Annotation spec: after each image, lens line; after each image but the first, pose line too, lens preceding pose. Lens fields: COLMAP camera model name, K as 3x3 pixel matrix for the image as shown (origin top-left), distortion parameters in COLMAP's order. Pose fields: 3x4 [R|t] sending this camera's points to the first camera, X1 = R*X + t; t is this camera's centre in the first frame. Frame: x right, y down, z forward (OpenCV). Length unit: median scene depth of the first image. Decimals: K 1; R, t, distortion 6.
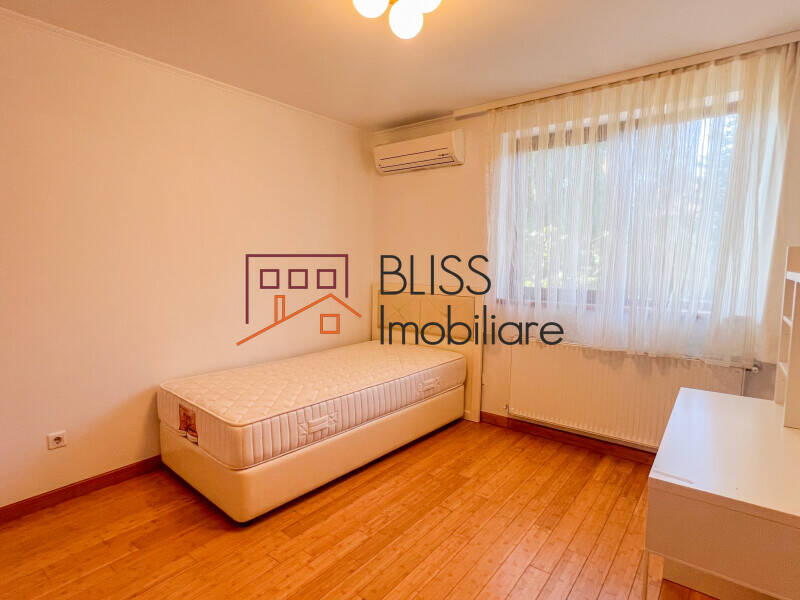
lens RADIAL K [[435.9, 0, 400.0], [0, 435.9, 300.0], [0, 0, 1]] dist [-0.005479, 0.000419]
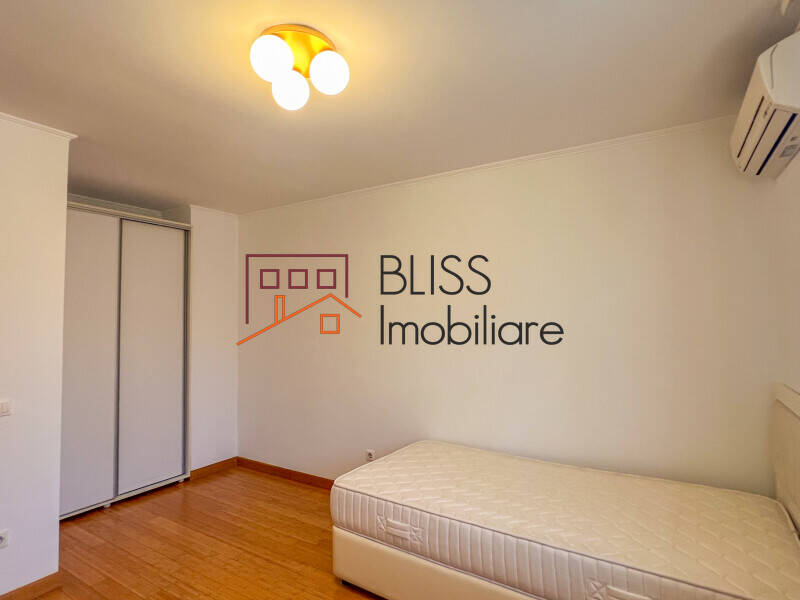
lens RADIAL K [[437.9, 0, 400.0], [0, 437.9, 300.0], [0, 0, 1]] dist [-0.000708, -0.000139]
pose [[0.099370, -0.054393, -0.993563, 0.688989], [-0.074902, 0.995263, -0.061978, -0.113770], [0.992227, 0.080578, 0.094825, 0.857294]]
